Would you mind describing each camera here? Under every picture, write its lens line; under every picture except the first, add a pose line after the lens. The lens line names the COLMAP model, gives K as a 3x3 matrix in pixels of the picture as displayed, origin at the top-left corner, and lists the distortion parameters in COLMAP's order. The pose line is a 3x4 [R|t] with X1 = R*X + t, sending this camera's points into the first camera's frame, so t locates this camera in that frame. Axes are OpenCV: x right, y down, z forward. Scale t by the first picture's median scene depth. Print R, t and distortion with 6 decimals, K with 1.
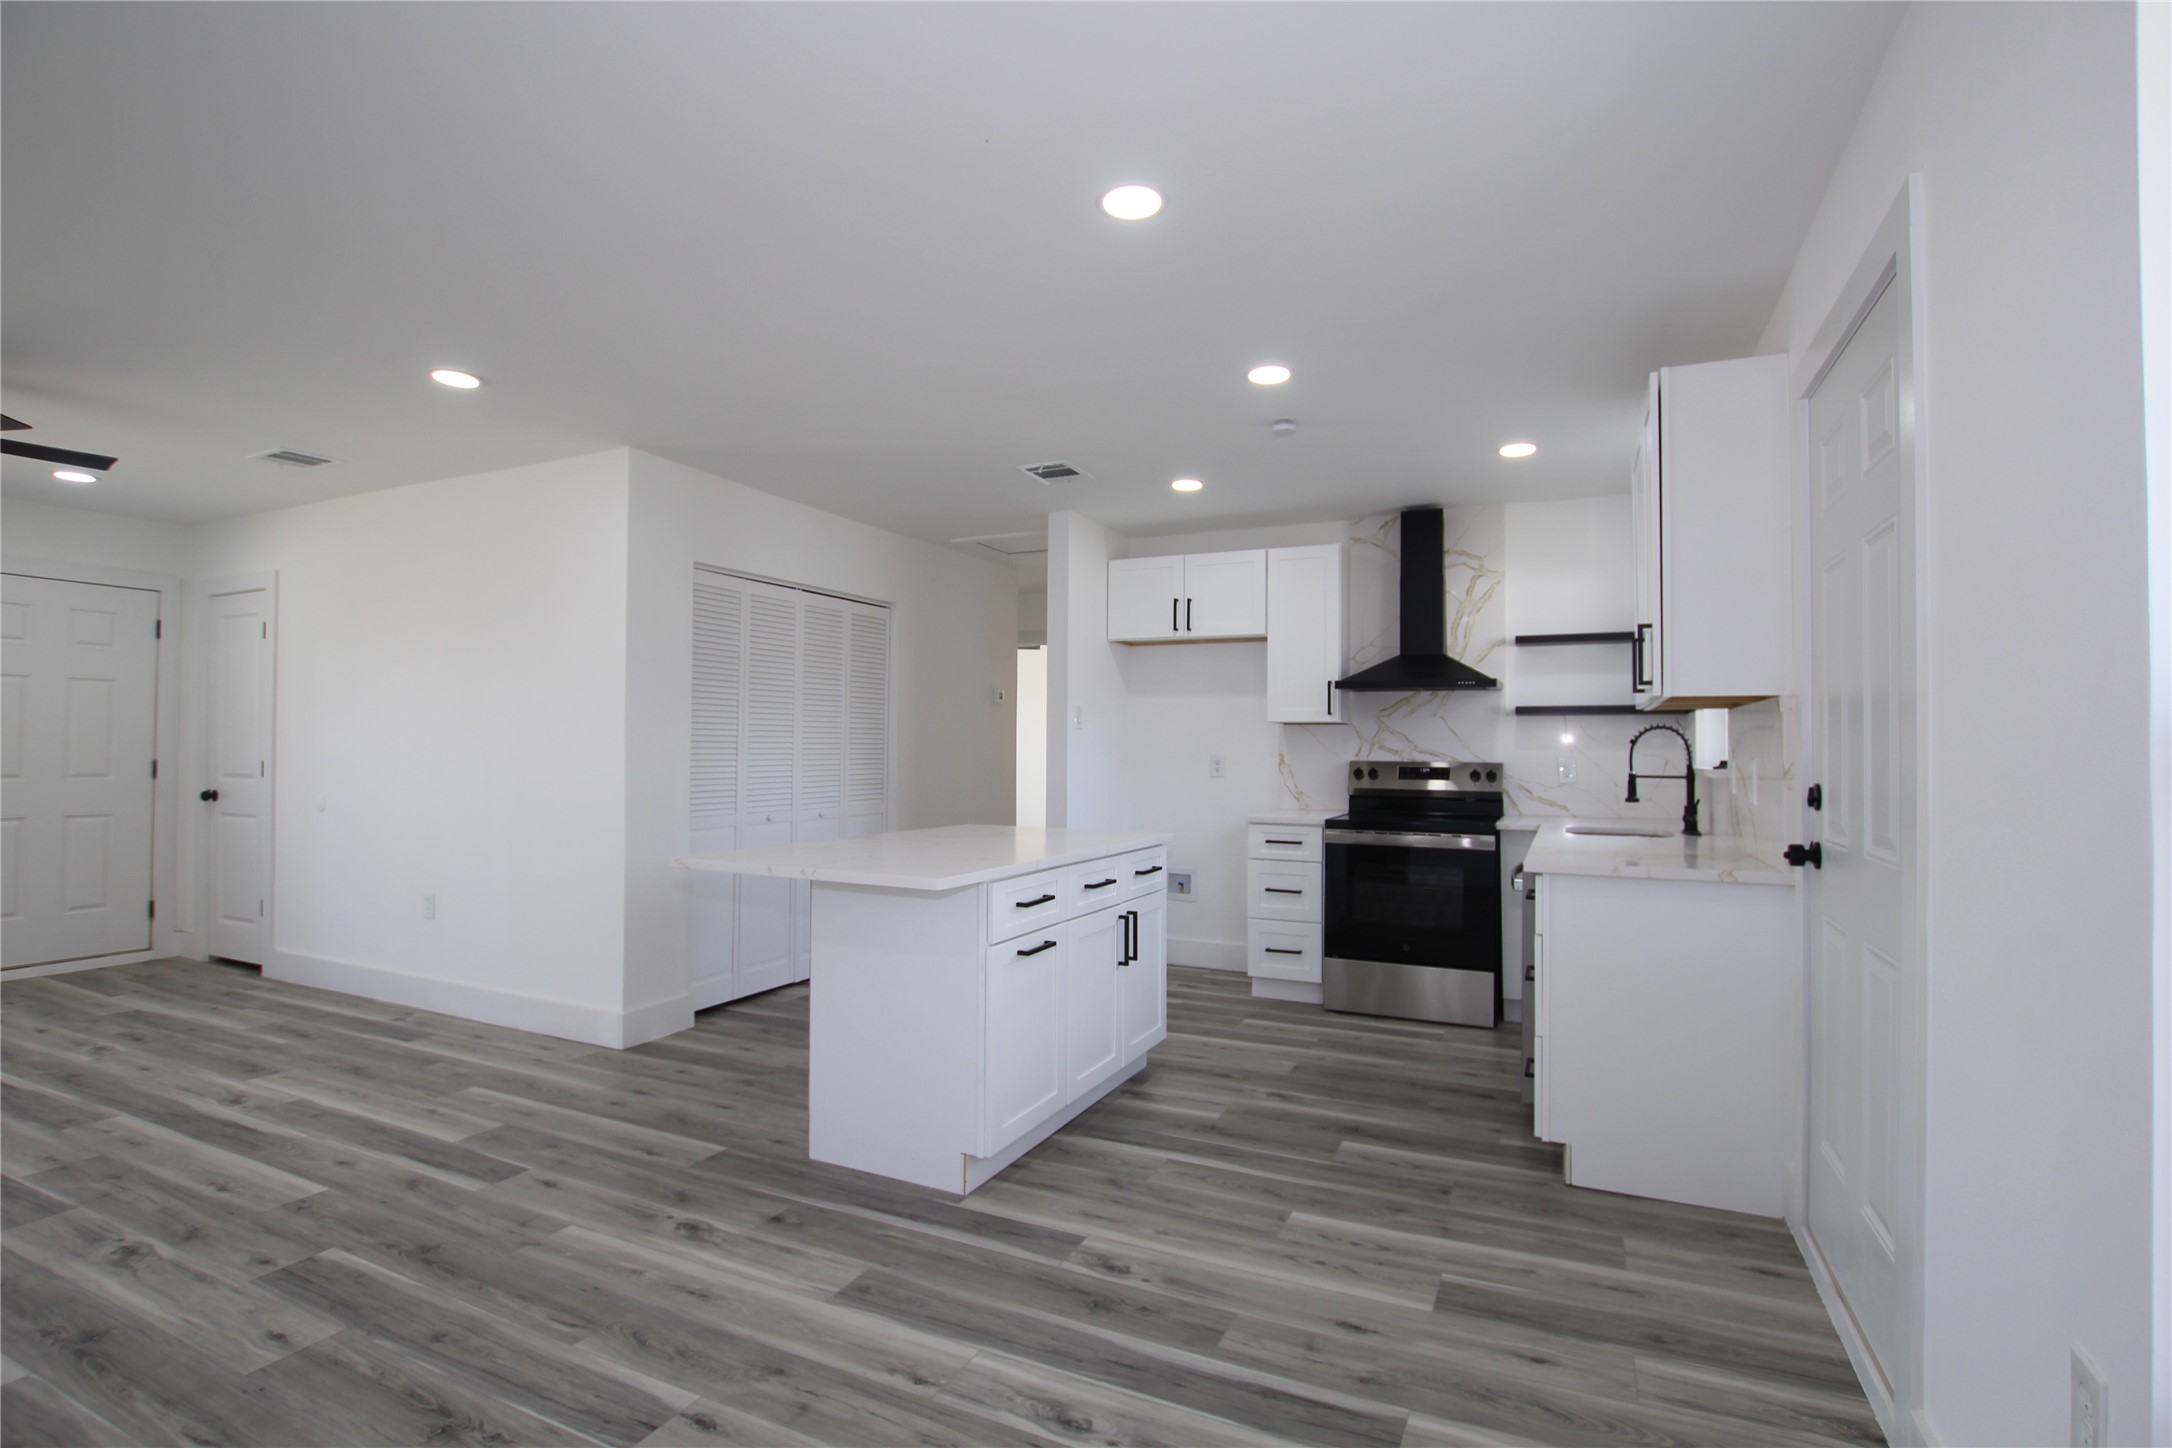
lens RADIAL K [[1000.4, 0, 1091.3], [0, 1000.4, 728.5], [0, 0, 1]] dist [-0.019515, 0.001005]
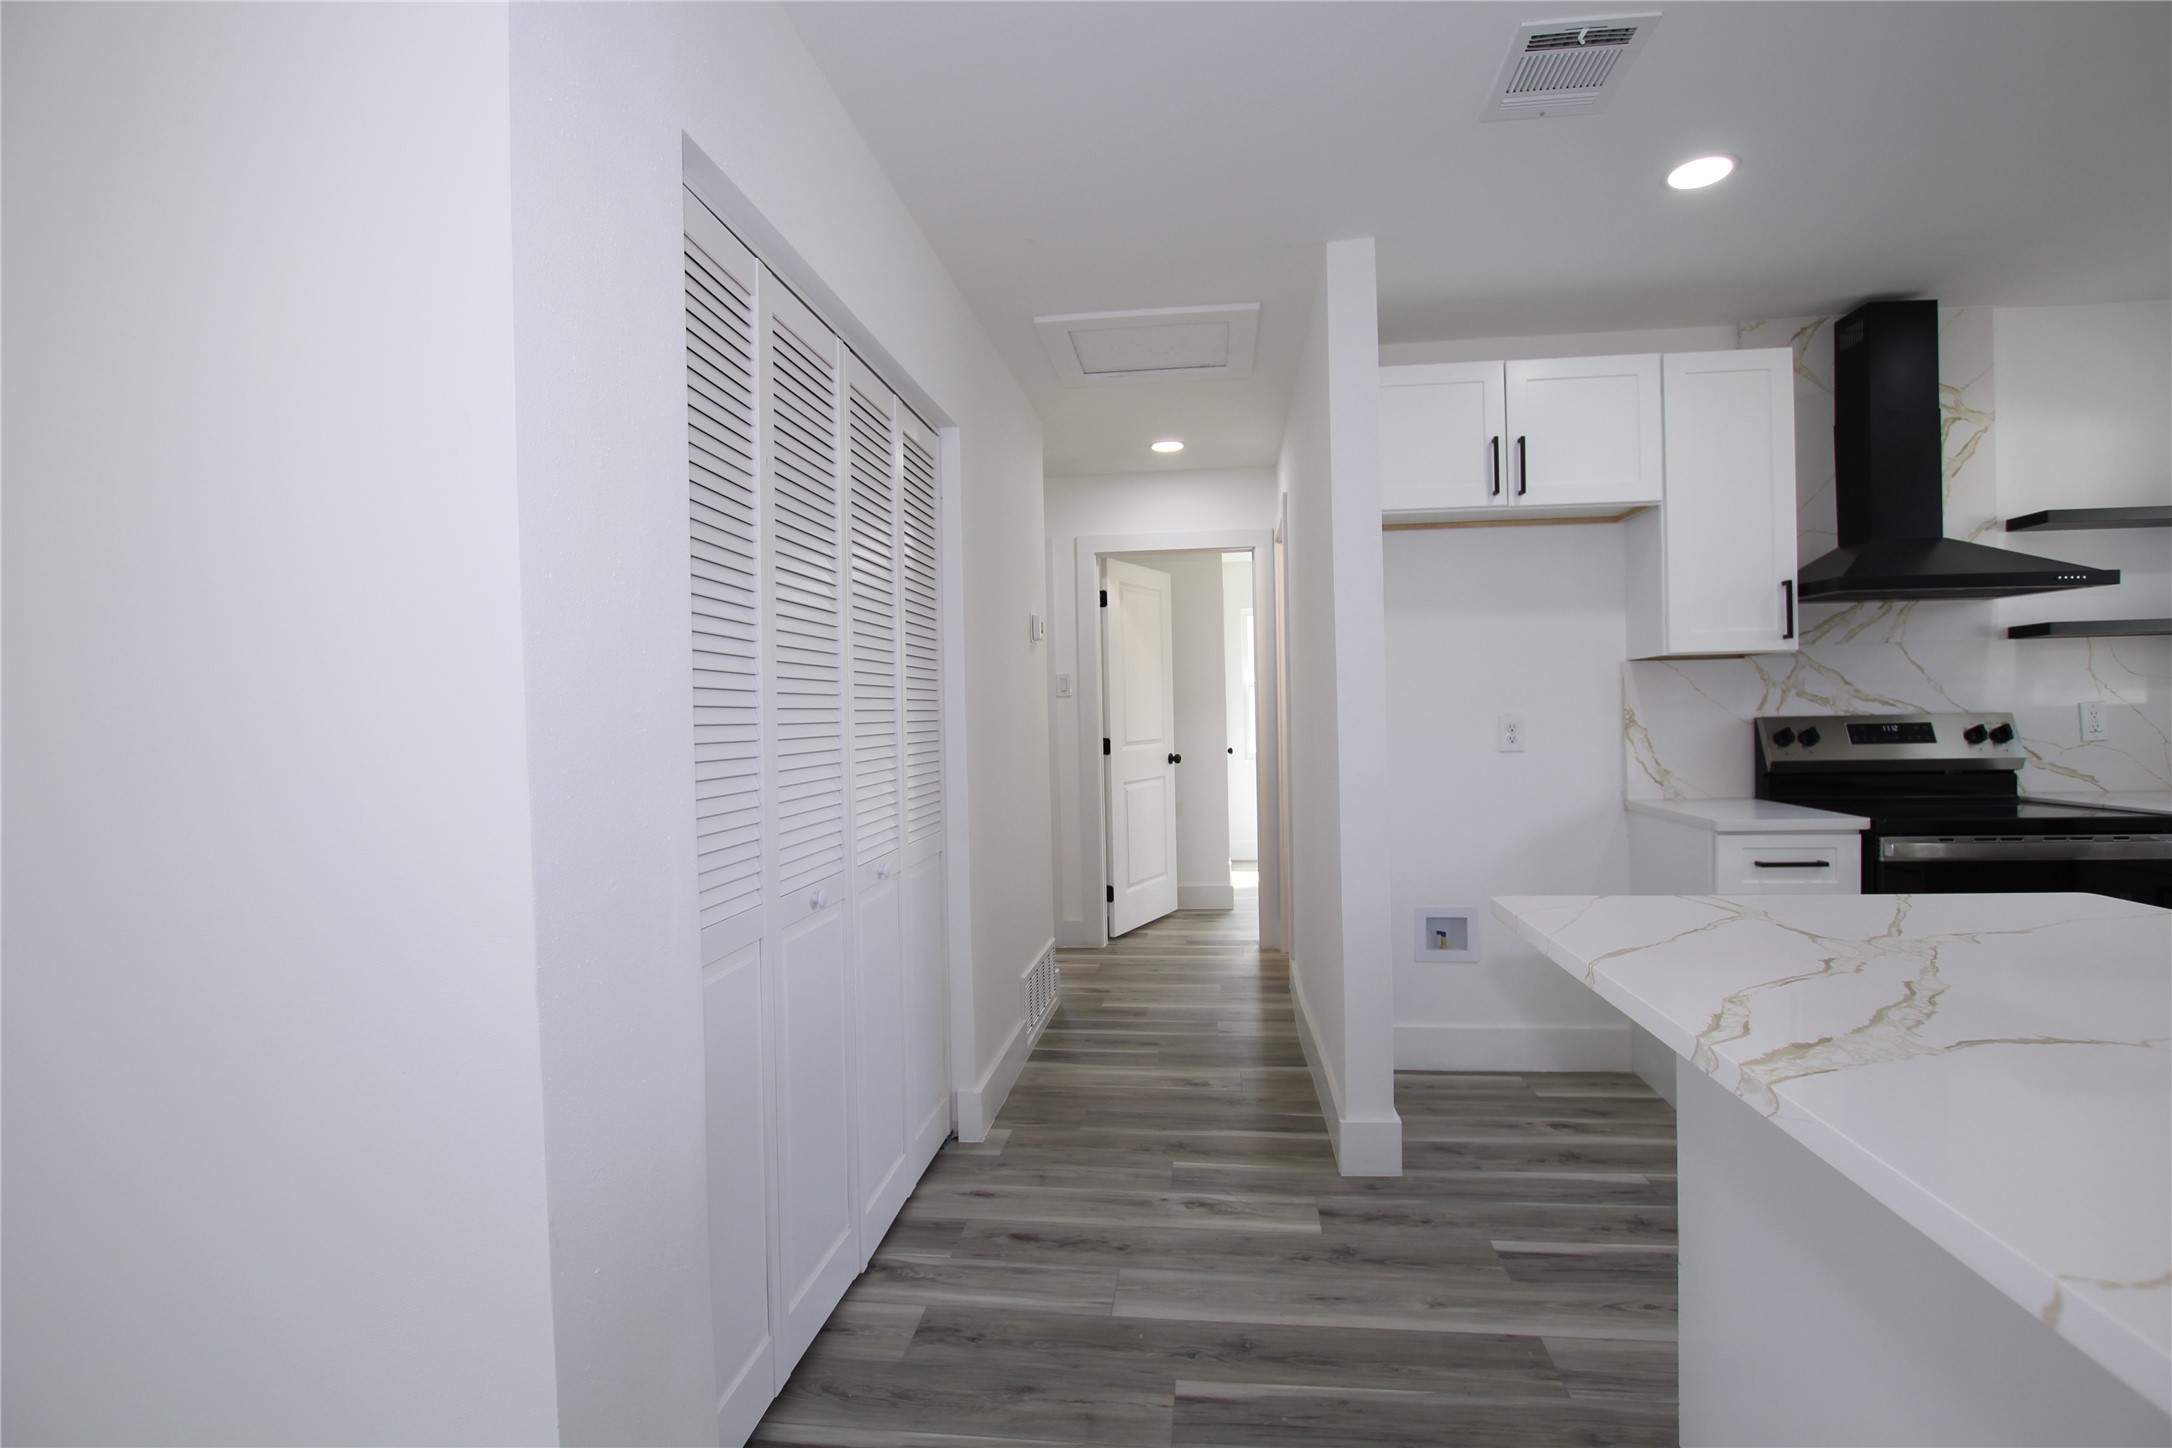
lens RADIAL K [[1049.7, 0, 1087.3], [0, 1049.7, 728.9], [0, 0, 1]] dist [-0.020645, -0.000241]
pose [[0.947761, -0.031775, 0.317396, -0.481632], [0.022098, 0.999176, 0.034045, 0.012858], [-0.318216, -0.025253, 0.947682, 0.762085]]
